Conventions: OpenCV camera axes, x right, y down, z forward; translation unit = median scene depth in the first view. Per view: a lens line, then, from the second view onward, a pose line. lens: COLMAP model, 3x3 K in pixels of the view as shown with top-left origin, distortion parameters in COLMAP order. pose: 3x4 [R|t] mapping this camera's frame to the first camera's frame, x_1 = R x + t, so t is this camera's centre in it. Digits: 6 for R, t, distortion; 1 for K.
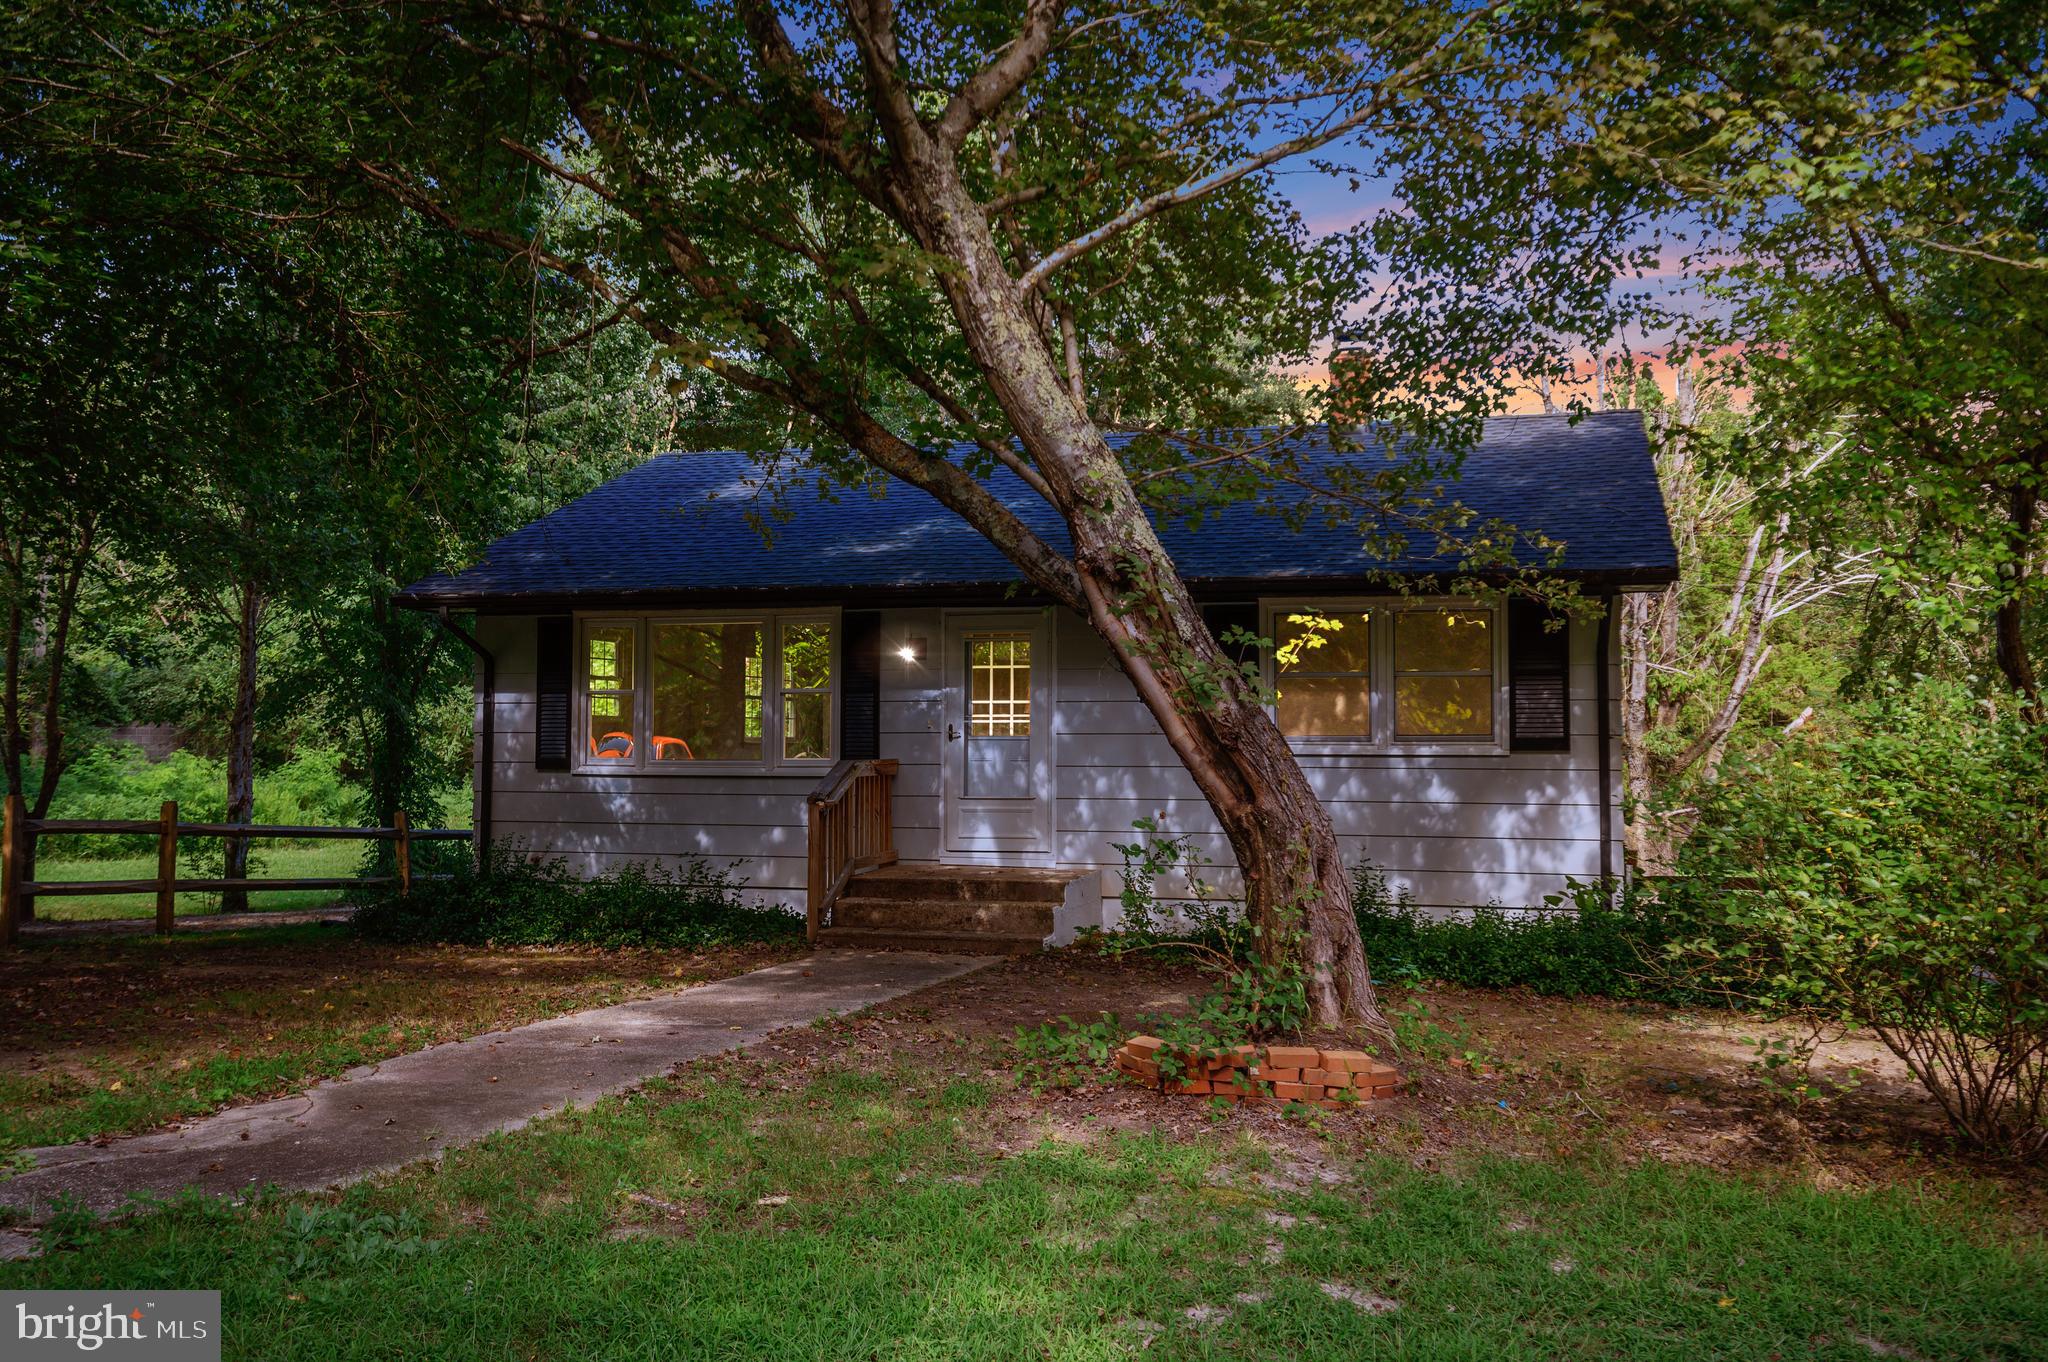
lens RADIAL K [[1840.6, 0, 1075.8], [0, 1840.6, 684.7], [0, 0, 1]] dist [-0.016869, 0.005179]
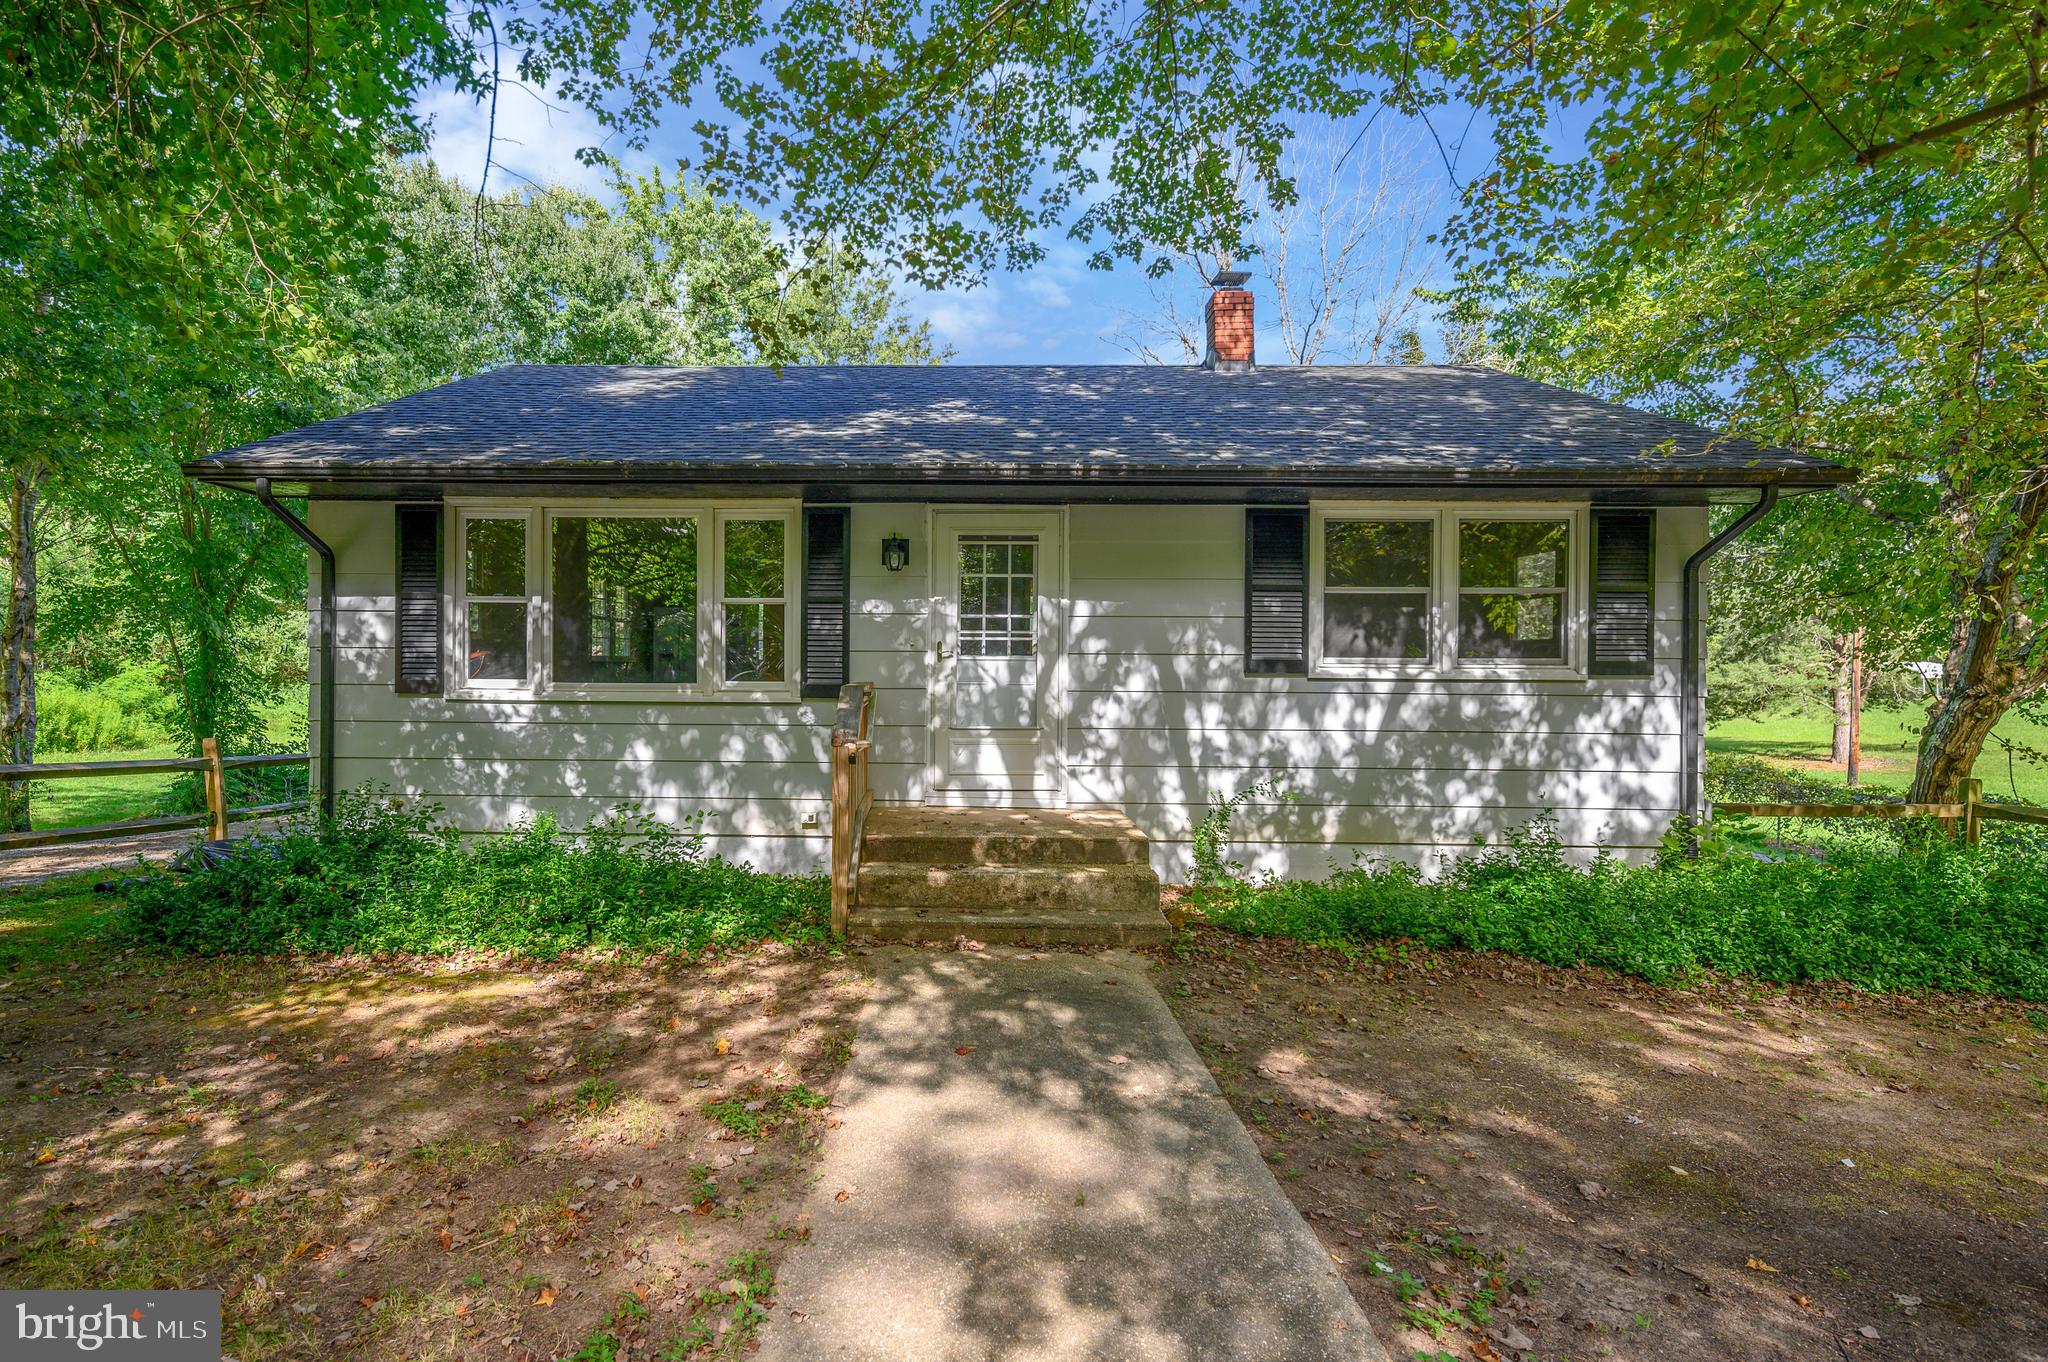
lens RADIAL K [[1123.3, 0, 1014.6], [0, 1123.3, 696.6], [0, 0, 1]] dist [-0.012404, -0.001868]
pose [[0.965866, -0.000997, 0.259040, -0.101245], [-0.015104, 0.998075, 0.060159, 0.009255], [-0.258601, -0.062018, 0.963991, 0.292049]]
